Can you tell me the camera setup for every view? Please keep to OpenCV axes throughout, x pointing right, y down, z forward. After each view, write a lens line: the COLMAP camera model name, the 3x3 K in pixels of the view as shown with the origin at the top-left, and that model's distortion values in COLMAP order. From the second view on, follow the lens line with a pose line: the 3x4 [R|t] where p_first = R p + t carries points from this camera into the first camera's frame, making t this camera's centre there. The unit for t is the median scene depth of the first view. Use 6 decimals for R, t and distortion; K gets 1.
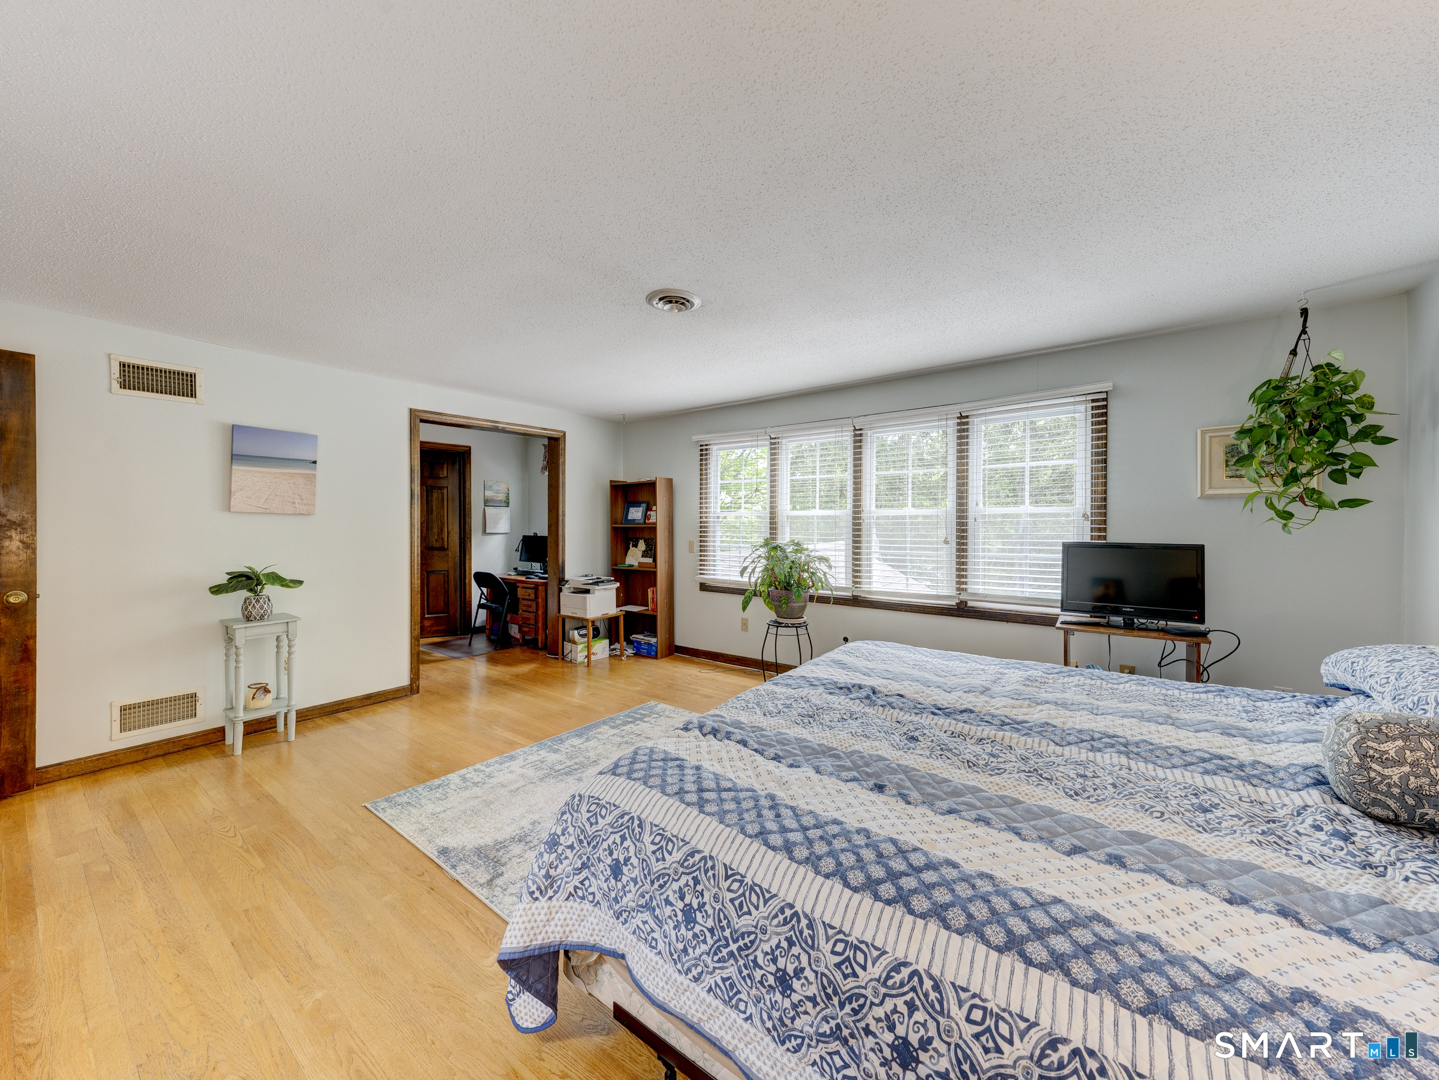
lens RADIAL K [[549.2, 0, 719.5], [0, 549.2, 540.0], [0, 0, 1]] dist [0.027733, 0.000022]
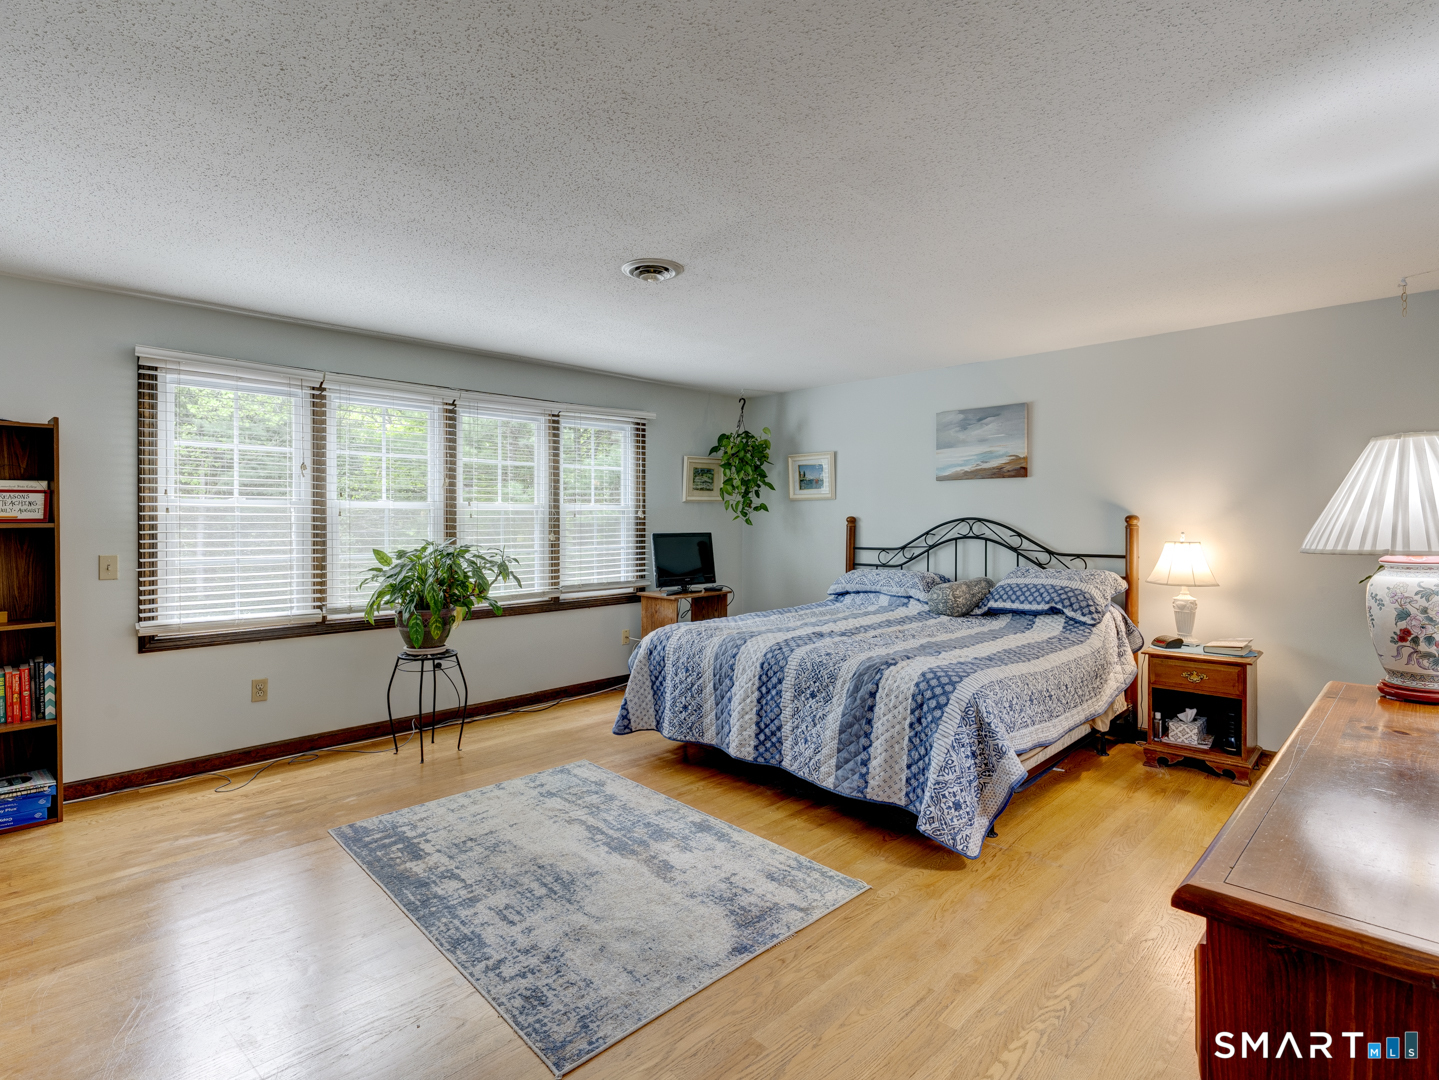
lens RADIAL K [[742.7, 0, 719.5], [0, 742.7, 540.0], [0, 0, 1]] dist [-0.003262, -0.000386]
pose [[0.127150, -0.027589, 0.991500, -0.892072], [0.032585, 0.999190, 0.023624, -0.014255], [-0.991348, 0.029304, 0.127946, 0.530946]]
